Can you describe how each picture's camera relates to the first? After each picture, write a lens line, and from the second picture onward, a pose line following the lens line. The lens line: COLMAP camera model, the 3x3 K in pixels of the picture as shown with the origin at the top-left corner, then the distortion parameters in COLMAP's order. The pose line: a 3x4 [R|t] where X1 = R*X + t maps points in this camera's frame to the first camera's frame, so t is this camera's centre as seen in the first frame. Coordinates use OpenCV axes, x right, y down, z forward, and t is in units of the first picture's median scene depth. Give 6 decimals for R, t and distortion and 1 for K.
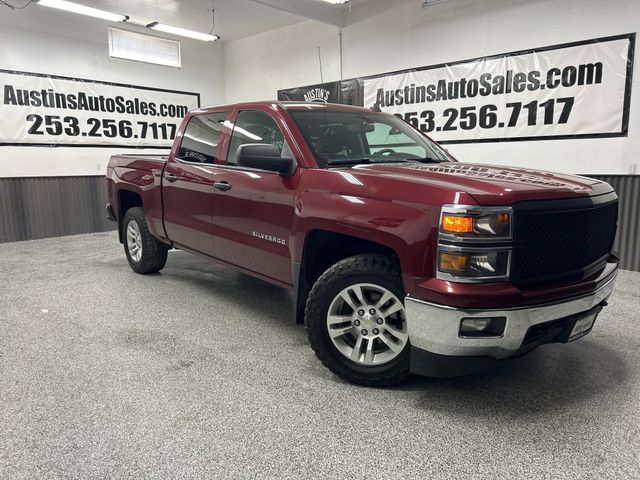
lens RADIAL K [[486.2, 0, 319.5], [0, 486.2, 241.2], [0, 0, 1]] dist [0.045780, -0.048141]
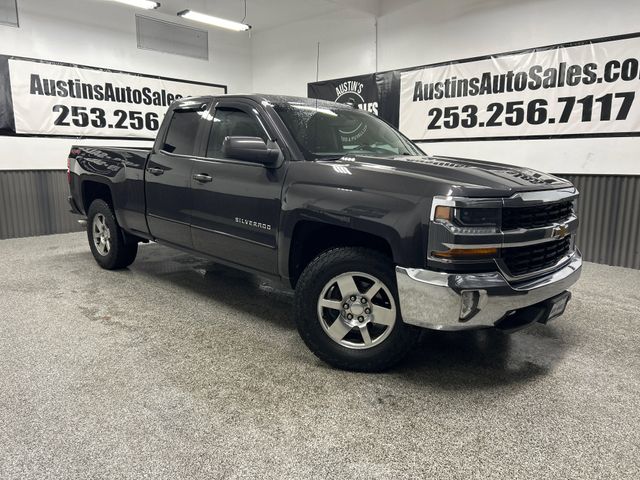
lens RADIAL K [[486.2, 0, 319.5], [0, 486.2, 241.3], [0, 0, 1]] dist [0.045780, -0.048141]
pose [[0.999510, 0.017680, -0.025832, -0.040858], [-0.017442, 0.999804, 0.009417, -0.006771], [0.025993, -0.008962, 0.999622, 0.041429]]
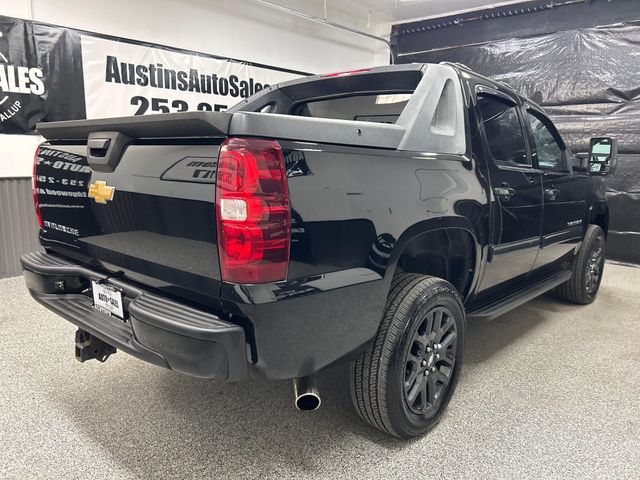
lens RADIAL K [[486.2, 0, 318.6], [0, 486.2, 236.2], [0, 0, 1]] dist [0.045780, -0.048141]
pose [[-0.005286, -0.159277, 0.987220, -0.668584], [0.141606, 0.977166, 0.158414, -0.134917], [-0.989909, 0.140633, 0.017389, 0.775287]]
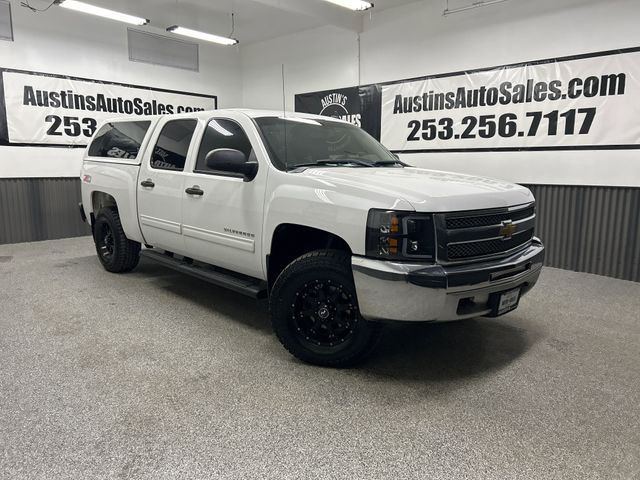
lens RADIAL K [[486.2, 0, 324.3], [0, 486.2, 238.6], [0, 0, 1]] dist [0.045780, -0.048141]
pose [[0.999739, 0.018964, -0.012715, -0.009067], [-0.019052, 0.999796, -0.006777, -0.010380], [0.012584, 0.007017, 0.999896, 0.004388]]
